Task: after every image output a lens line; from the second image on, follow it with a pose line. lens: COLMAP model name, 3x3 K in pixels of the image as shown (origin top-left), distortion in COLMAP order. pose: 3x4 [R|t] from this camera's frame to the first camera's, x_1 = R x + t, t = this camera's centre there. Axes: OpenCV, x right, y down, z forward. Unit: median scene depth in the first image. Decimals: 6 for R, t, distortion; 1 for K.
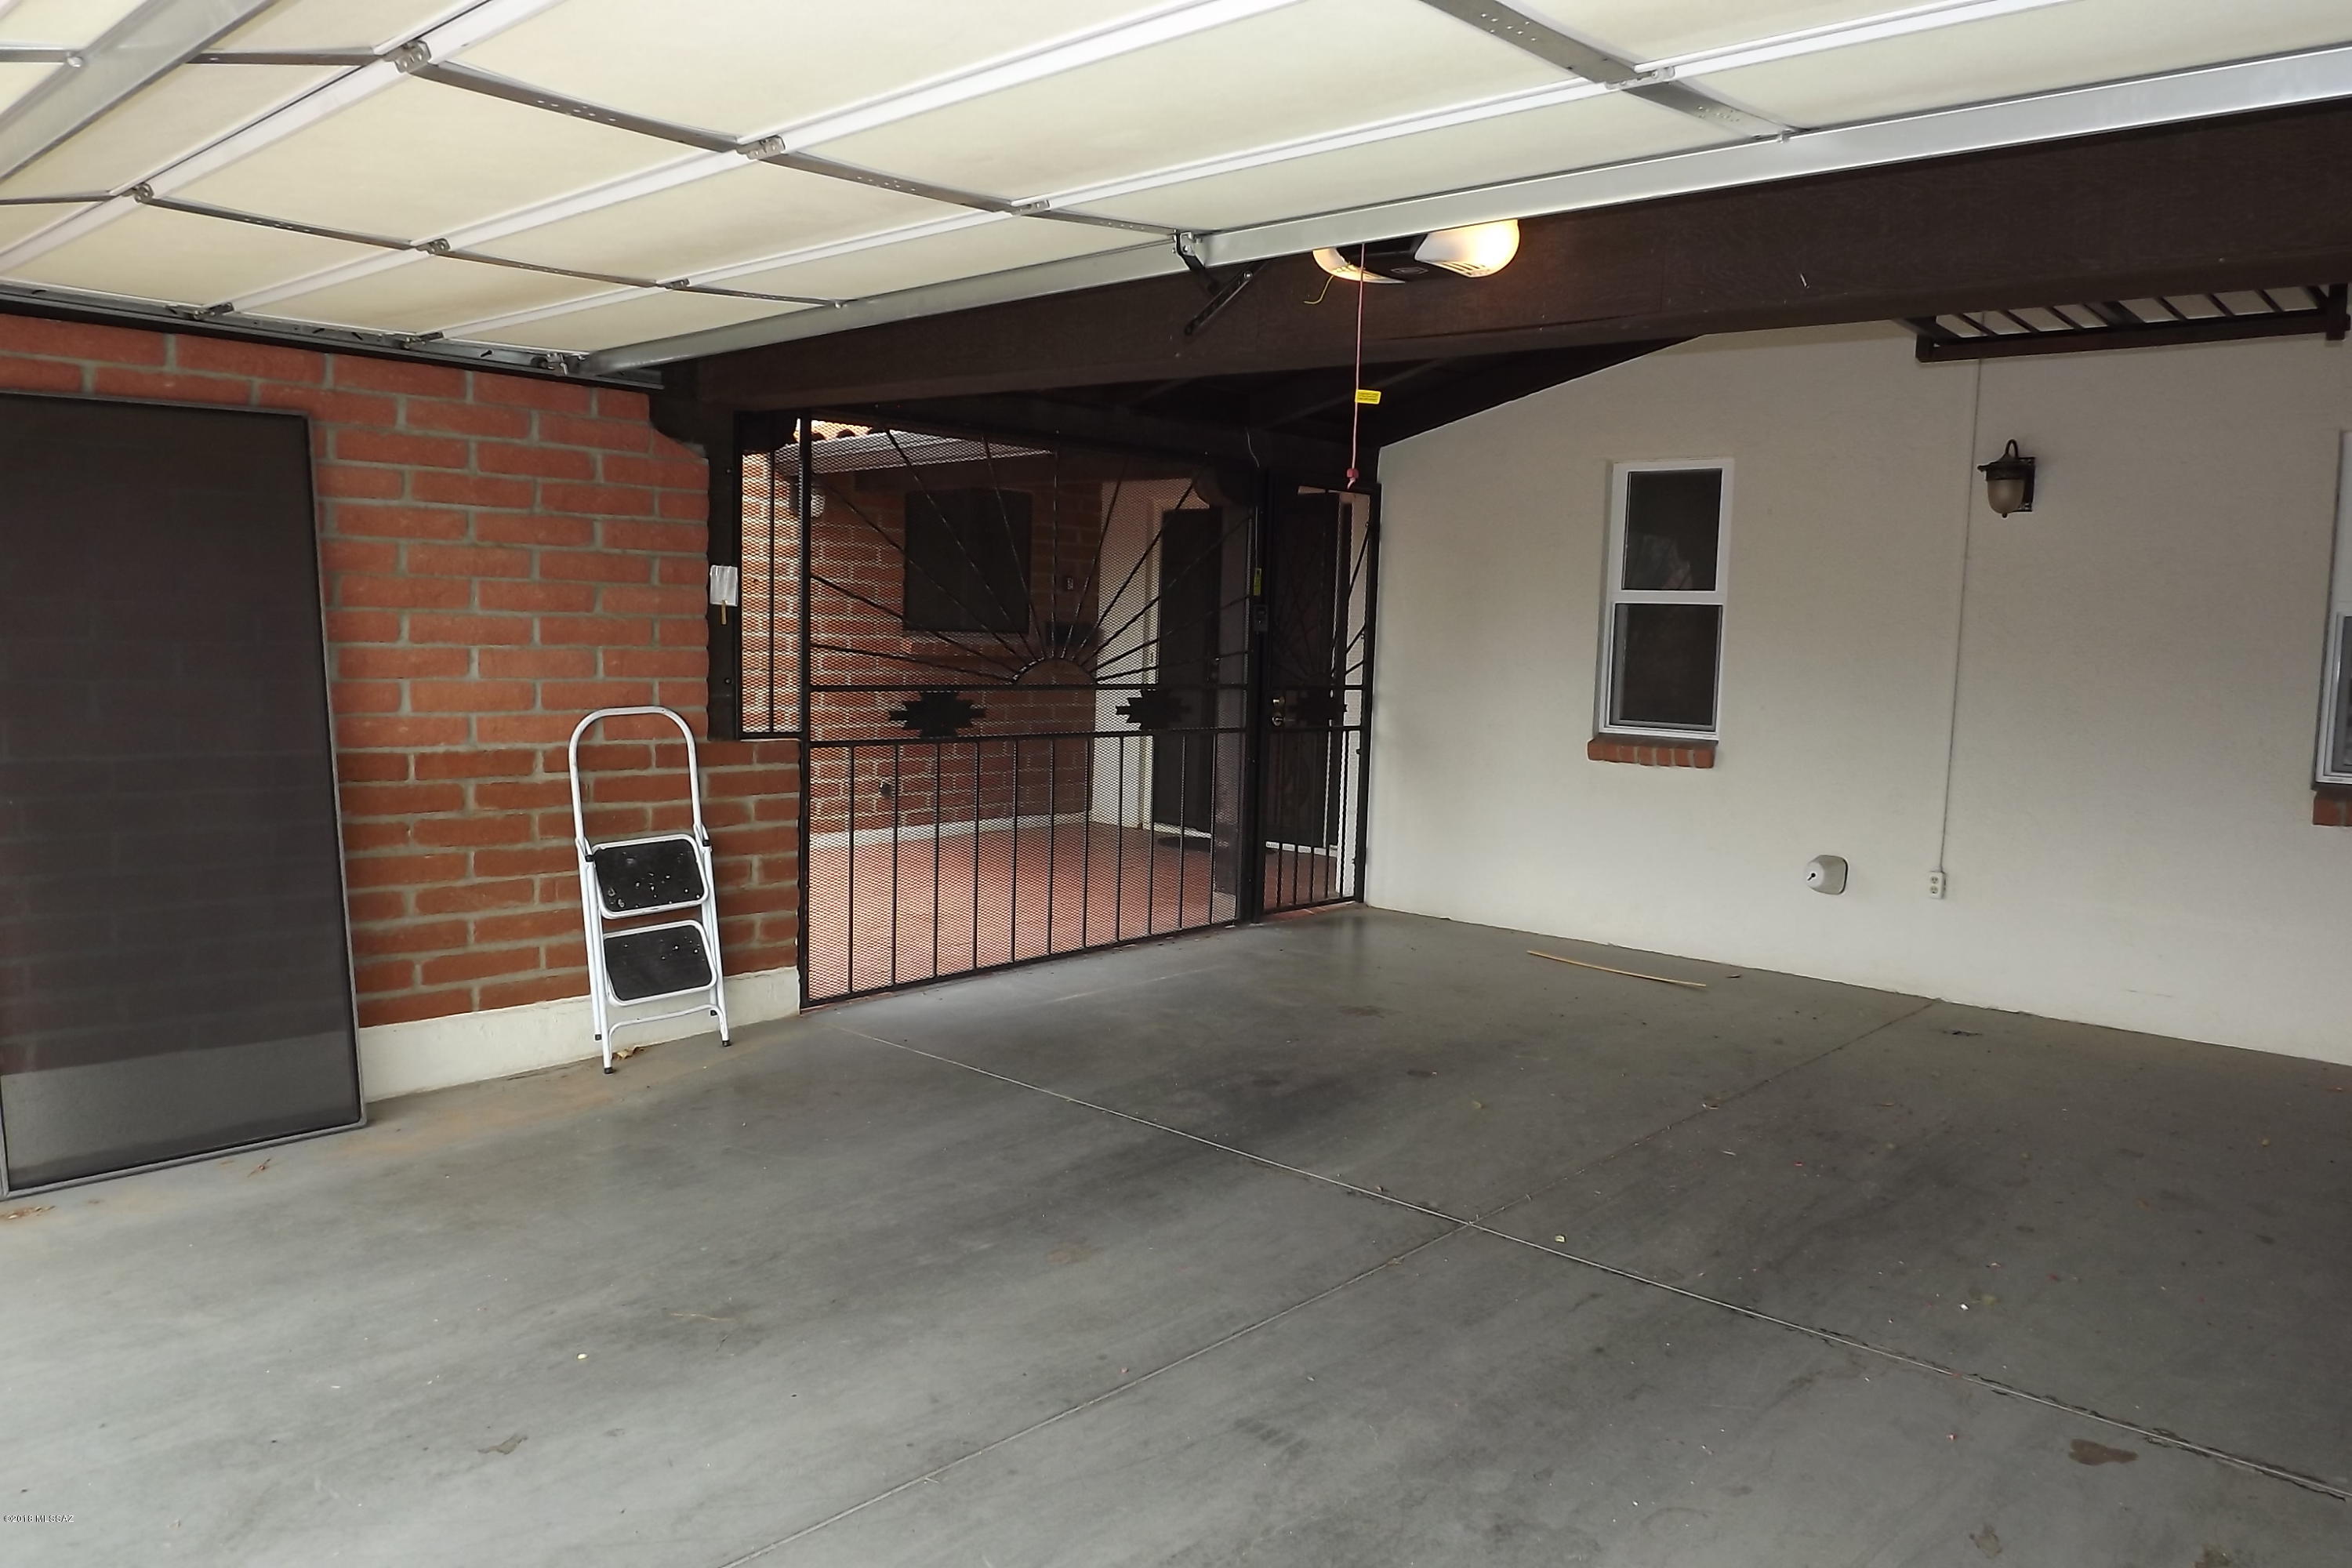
lens RADIAL K [[1704.9, 0, 1174.7], [0, 1704.9, 780.4], [0, 0, 1]] dist [-0.059959, 0.010685]
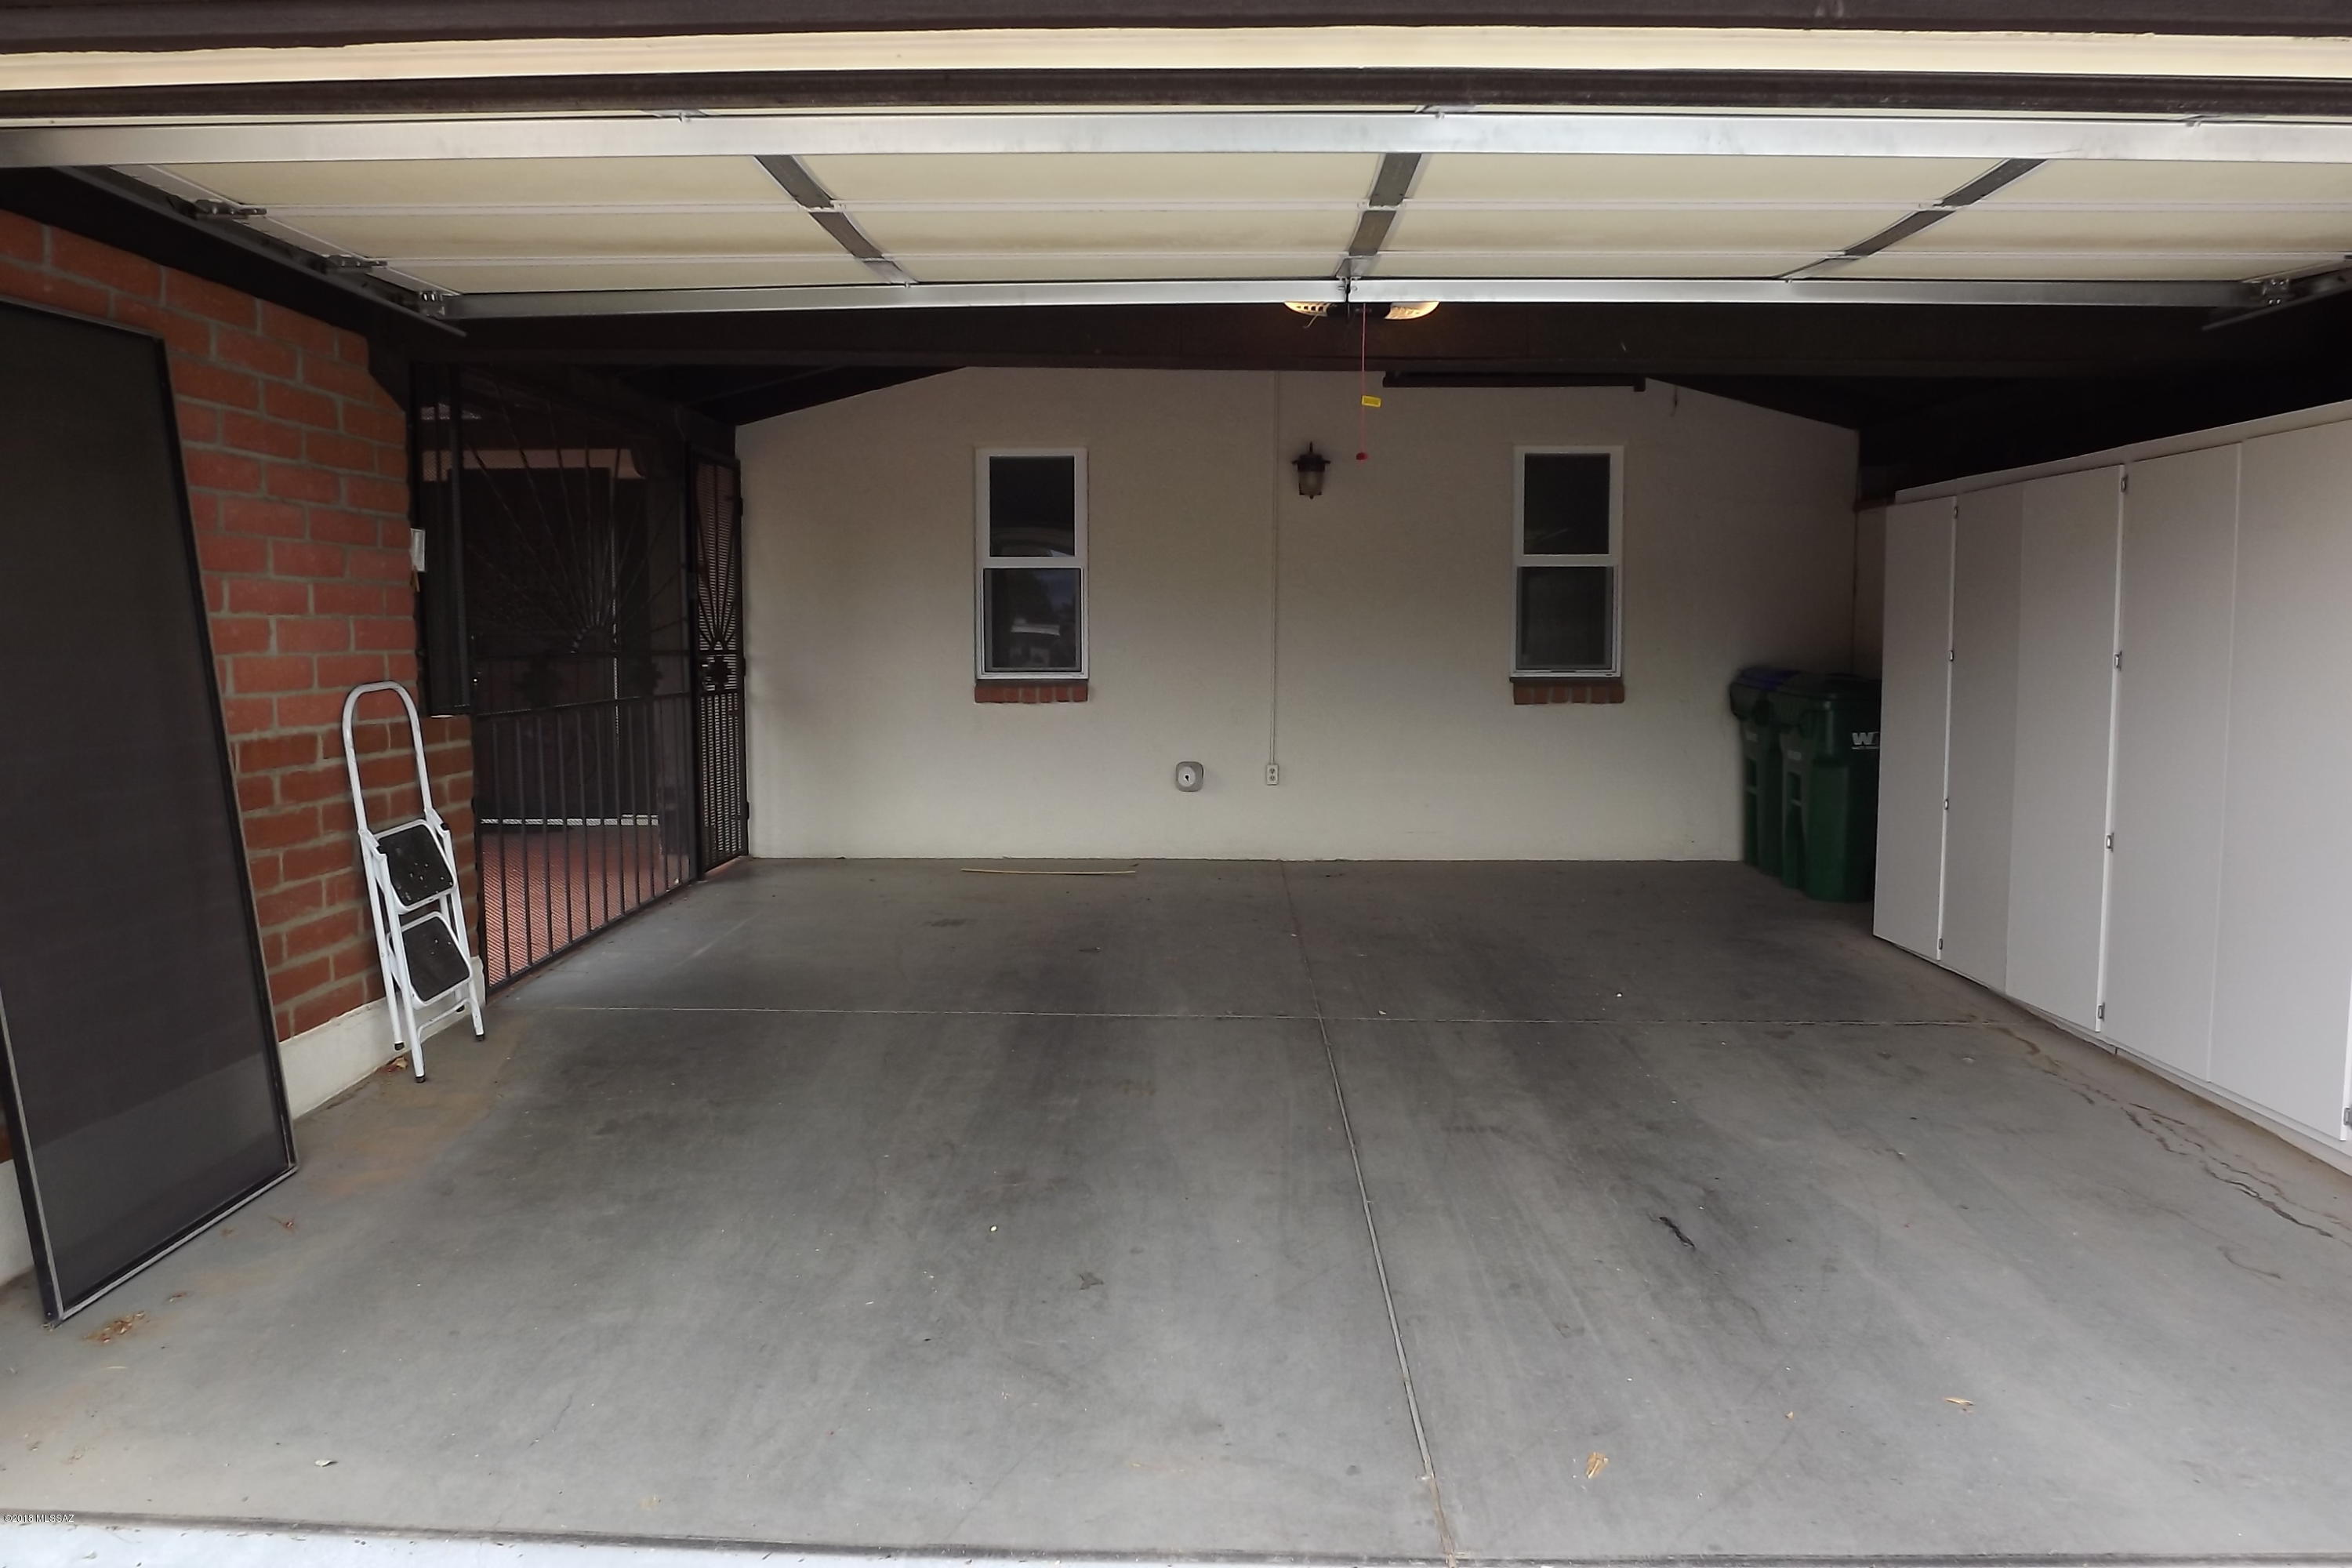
lens RADIAL K [[1704.9, 0, 1167.4], [0, 1704.9, 781.7], [0, 0, 1]] dist [-0.059959, 0.010685]
pose [[0.744548, -0.088032, 0.661739, -0.646846], [0.081844, 0.995826, 0.040390, 0.008163], [-0.662532, 0.024087, 0.748646, 0.050257]]
